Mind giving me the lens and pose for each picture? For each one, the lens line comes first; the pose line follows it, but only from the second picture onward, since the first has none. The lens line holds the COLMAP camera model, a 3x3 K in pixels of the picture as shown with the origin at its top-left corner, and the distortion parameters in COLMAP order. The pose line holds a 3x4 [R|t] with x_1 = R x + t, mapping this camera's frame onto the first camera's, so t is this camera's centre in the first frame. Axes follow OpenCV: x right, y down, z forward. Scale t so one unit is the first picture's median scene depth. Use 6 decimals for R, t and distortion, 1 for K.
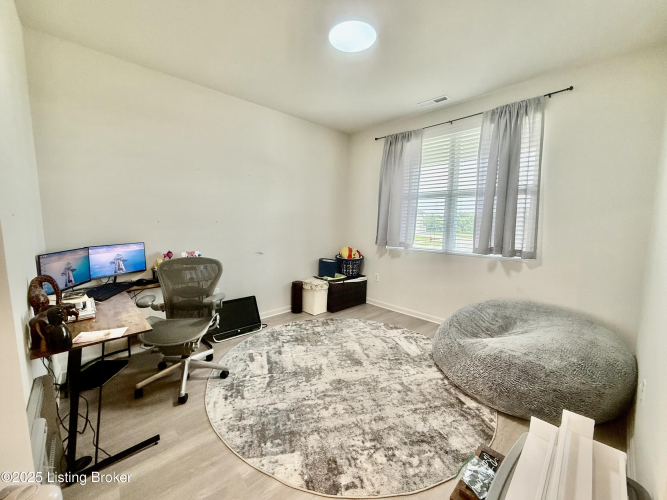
lens RADIAL K [[264.5, 0, 333.1], [0, 264.5, 248.1], [0, 0, 1]] dist [-0.007774, 0.000489]
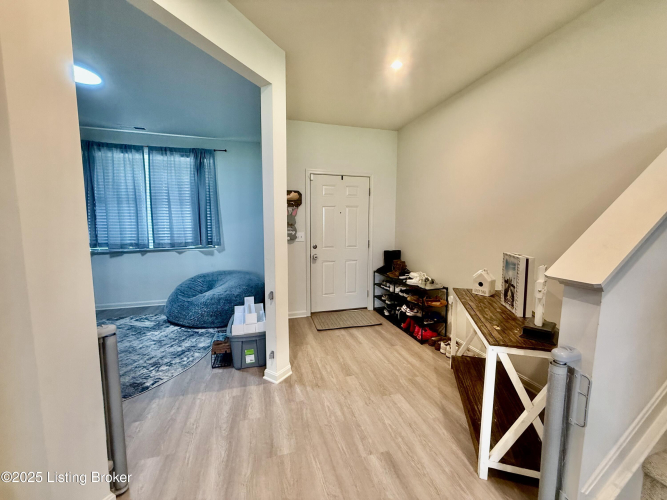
lens RADIAL K [[264.5, 0, 333.2], [0, 264.5, 248.6], [0, 0, 1]] dist [-0.007774, 0.000489]
pose [[0.440534, -0.091814, 0.893029, -0.561749], [0.093635, 0.994030, 0.056008, 0.049349], [-0.892840, 0.058945, 0.446501, -0.533398]]
